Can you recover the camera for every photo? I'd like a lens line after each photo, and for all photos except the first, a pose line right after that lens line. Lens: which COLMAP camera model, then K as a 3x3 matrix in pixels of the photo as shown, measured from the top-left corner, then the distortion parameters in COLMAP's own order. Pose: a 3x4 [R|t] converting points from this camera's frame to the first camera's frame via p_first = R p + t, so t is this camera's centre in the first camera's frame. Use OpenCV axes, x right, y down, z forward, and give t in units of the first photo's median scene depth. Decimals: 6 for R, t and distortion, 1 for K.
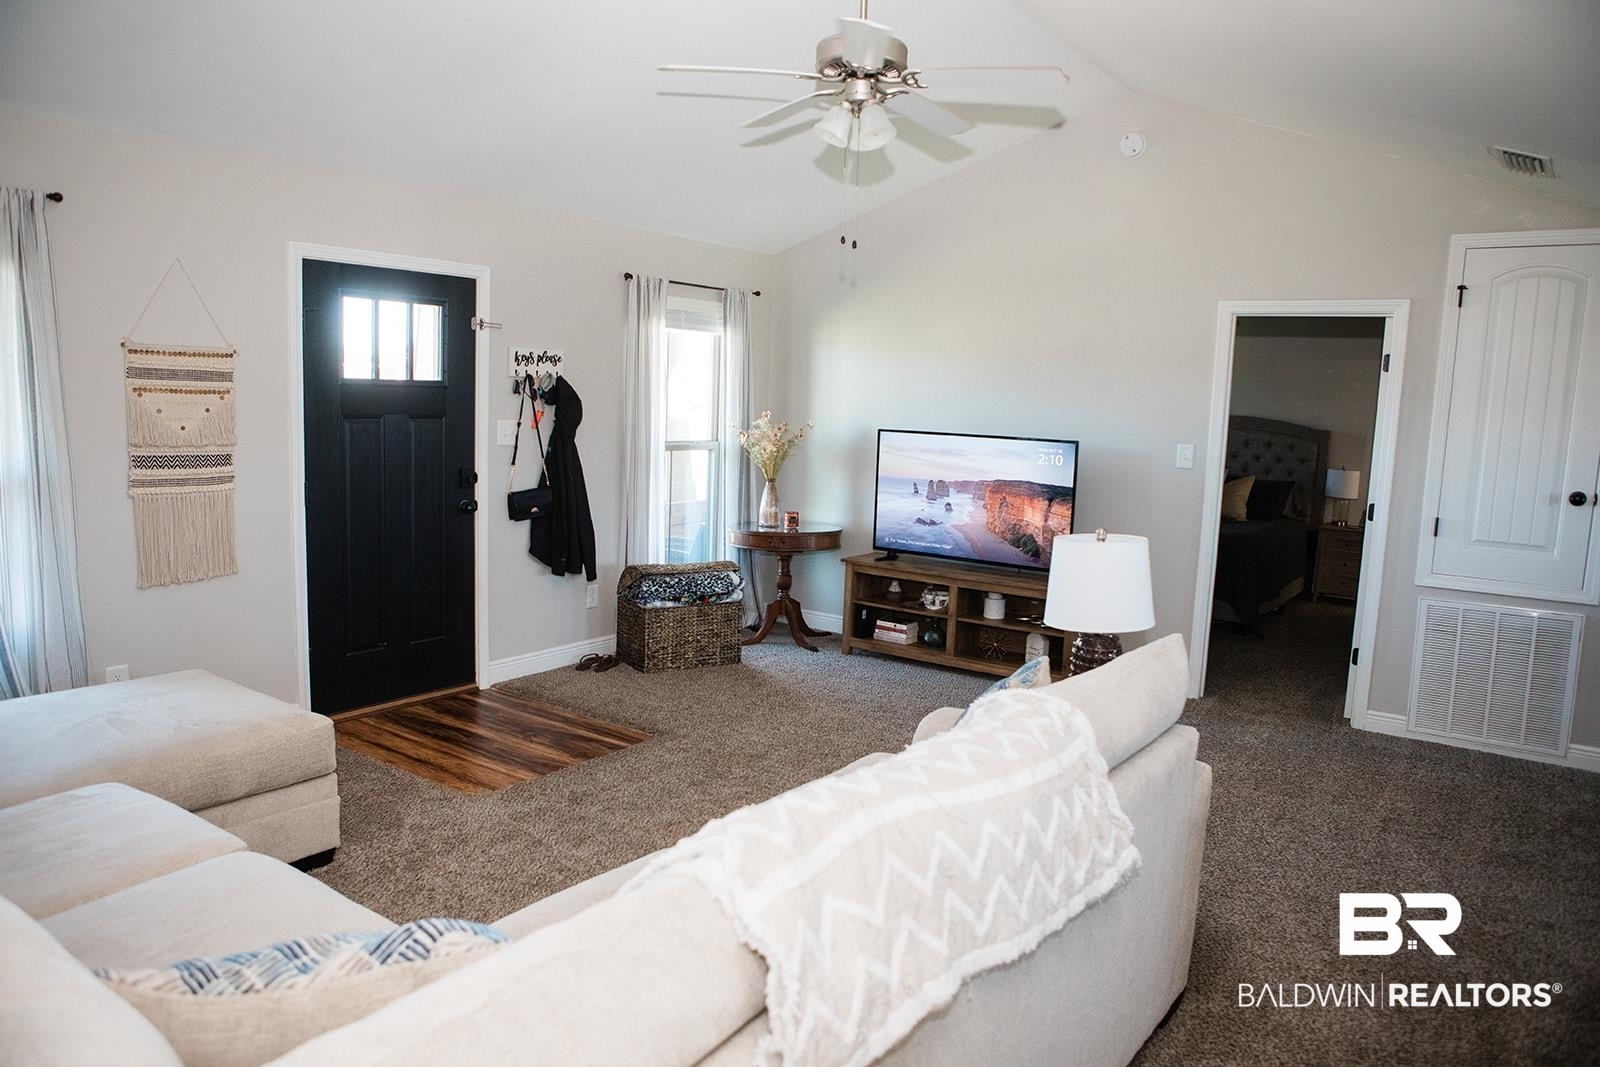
lens RADIAL K [[1090.8, 0, 798.0], [0, 1090.8, 536.5], [0, 0, 1]] dist [-0.107638, 0.076718]
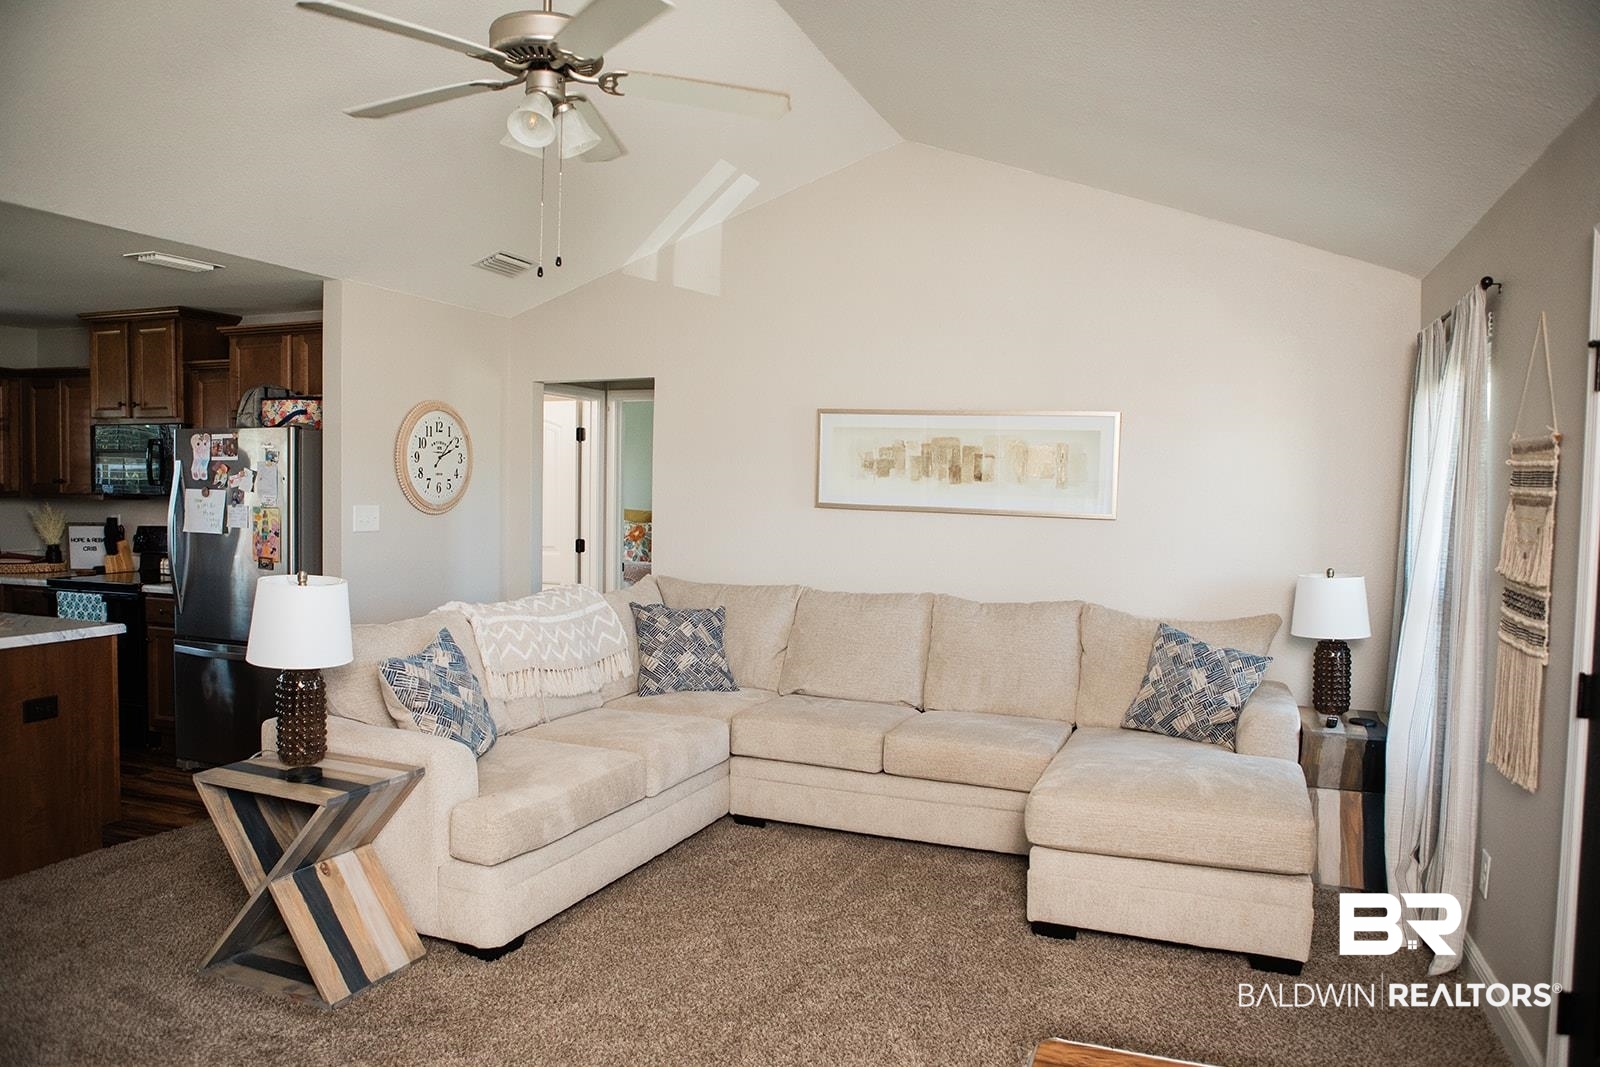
lens RADIAL K [[1090.8, 0, 798.0], [0, 1090.8, 536.5], [0, 0, 1]] dist [-0.107638, 0.076718]
pose [[-0.965368, -0.041784, -0.257523, 0.042777], [-0.086735, 0.982346, 0.165749, -0.144520], [0.246051, 0.182345, -0.951950, 1.186474]]
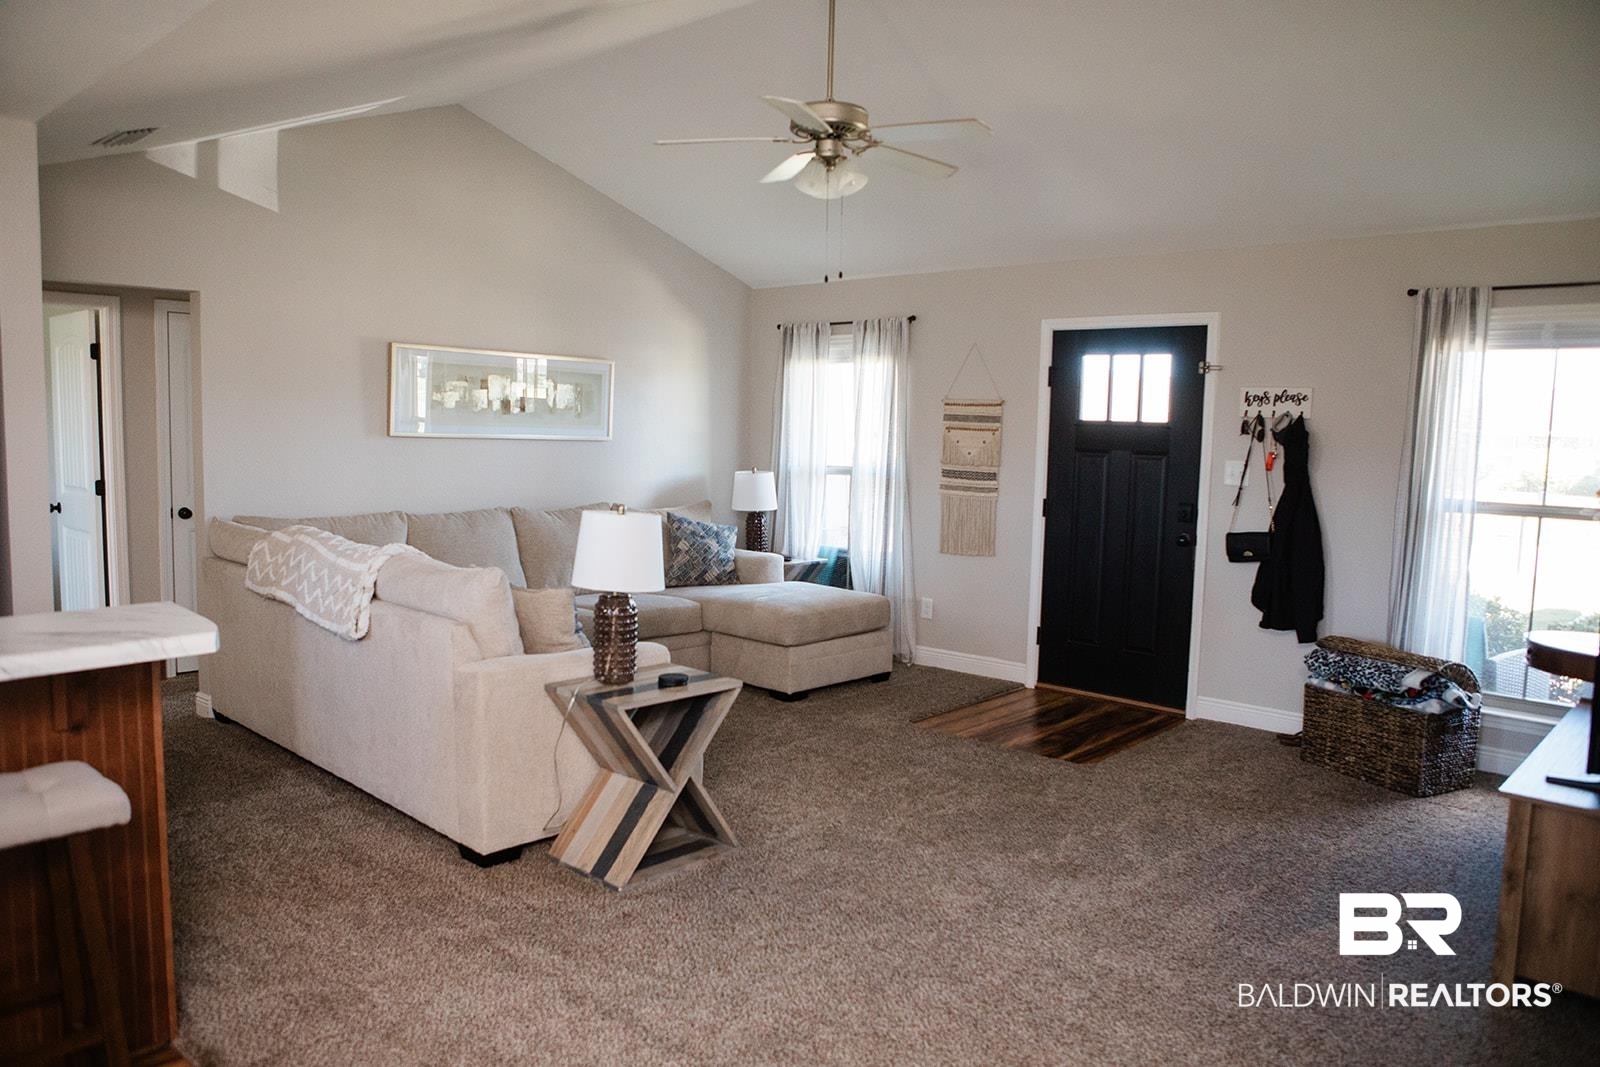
lens RADIAL K [[1130.0, 0, 803.4], [0, 1130.0, 533.0], [0, 0, 1]] dist [-0.115904, 0.108770]
pose [[-0.113447, 0.055049, -0.992018, 0.816744], [-0.159009, 0.984588, 0.072821, -0.053709], [0.980737, 0.166001, -0.102945, 0.736138]]
